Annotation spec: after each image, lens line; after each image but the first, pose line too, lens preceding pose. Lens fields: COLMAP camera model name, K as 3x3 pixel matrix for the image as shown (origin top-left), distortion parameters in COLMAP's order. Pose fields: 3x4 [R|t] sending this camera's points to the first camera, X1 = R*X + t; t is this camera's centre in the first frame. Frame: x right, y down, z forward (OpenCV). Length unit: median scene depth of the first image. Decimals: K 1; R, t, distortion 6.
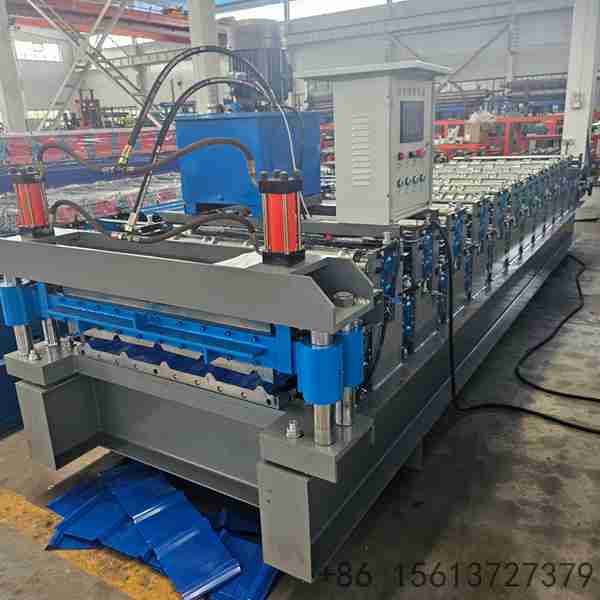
lens RADIAL K [[570.3, 0, 300.0], [0, 570.3, 300.0], [0, 0, 1]] dist [0.016475, 0.015953]
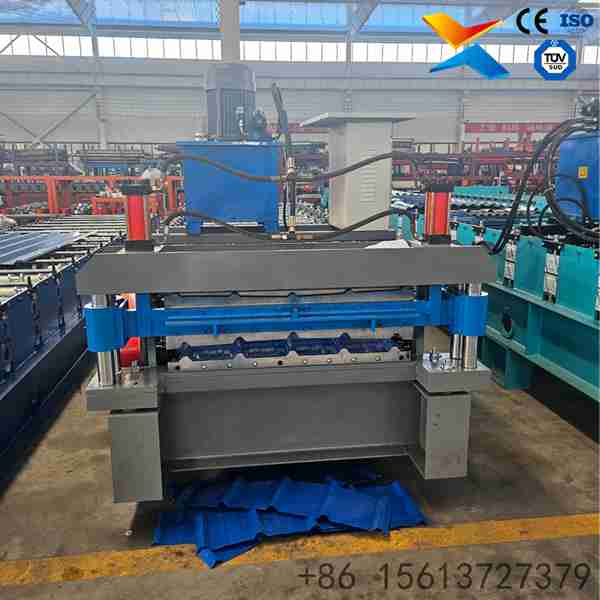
lens RADIAL K [[570.3, 0, 300.0], [0, 570.3, 300.0], [0, 0, 1]] dist [0.016475, 0.015953]
pose [[0.766915, -0.098162, 0.634197, -0.907570], [0.163746, 0.985454, -0.045482, 0.061490], [-0.620507, 0.138728, 0.771833, 0.107920]]
